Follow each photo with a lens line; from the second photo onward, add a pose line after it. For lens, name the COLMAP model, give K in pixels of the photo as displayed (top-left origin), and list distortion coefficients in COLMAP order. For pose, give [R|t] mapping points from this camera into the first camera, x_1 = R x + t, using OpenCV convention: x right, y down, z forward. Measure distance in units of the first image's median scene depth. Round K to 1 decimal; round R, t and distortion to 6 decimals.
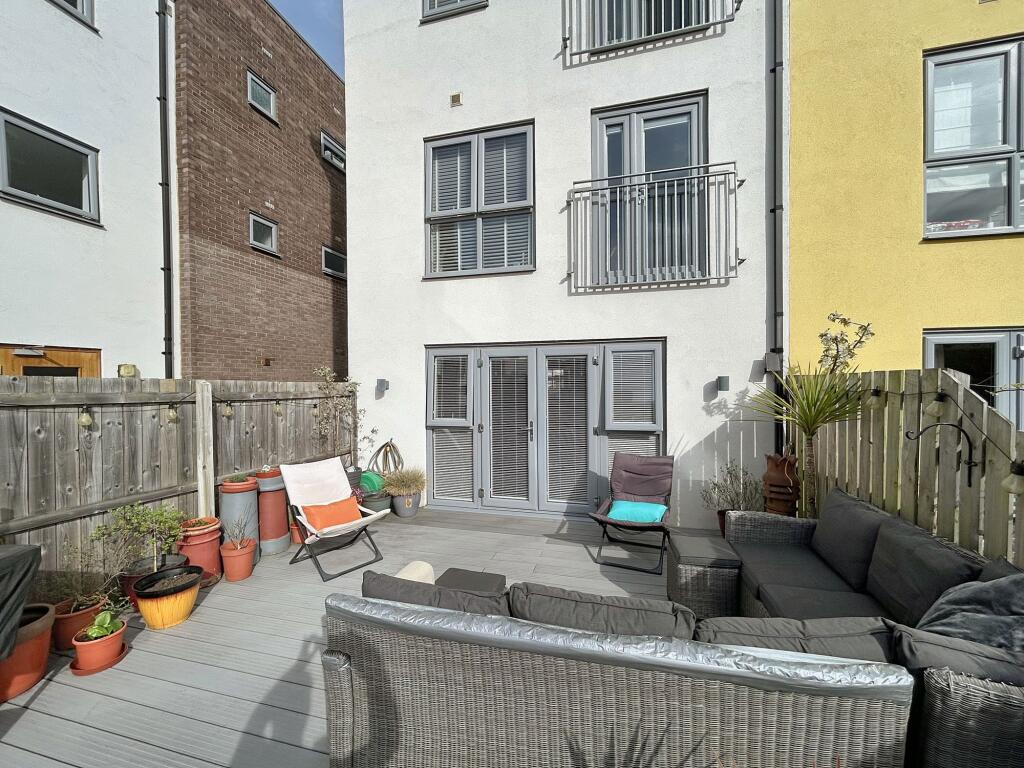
lens RADIAL K [[415.1, 0, 509.4], [0, 415.1, 384.9], [0, 0, 1]] dist [-0.003691, 0.001488]
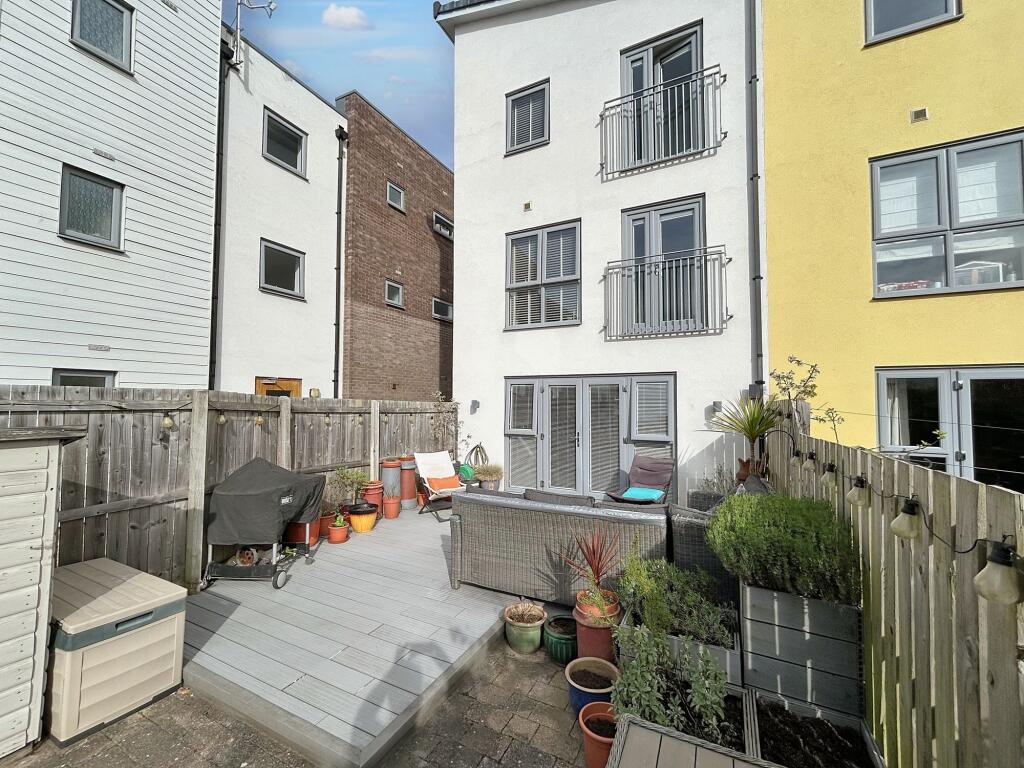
lens RADIAL K [[415.1, 0, 509.6], [0, 415.1, 384.6], [0, 0, 1]] dist [-0.003691, 0.001488]
pose [[0.977255, 0.003120, -0.212045, 0.123486], [-0.013698, 0.998733, -0.048433, -0.000570], [0.211625, 0.050236, 0.976059, -0.407578]]
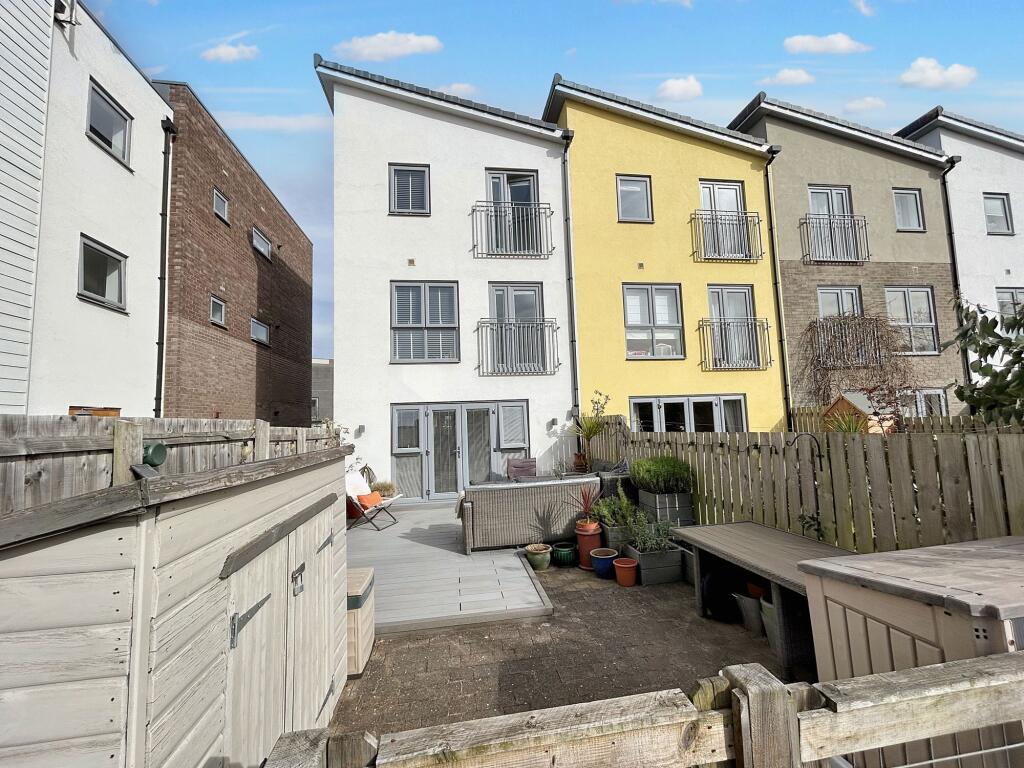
lens RADIAL K [[415.1, 0, 509.6], [0, 415.1, 385.8], [0, 0, 1]] dist [-0.003691, 0.001488]
pose [[0.920037, 0.006991, 0.391768, -0.448036], [0.033334, 0.994820, -0.096035, 0.007669], [-0.390410, 0.101415, 0.915038, -0.730891]]
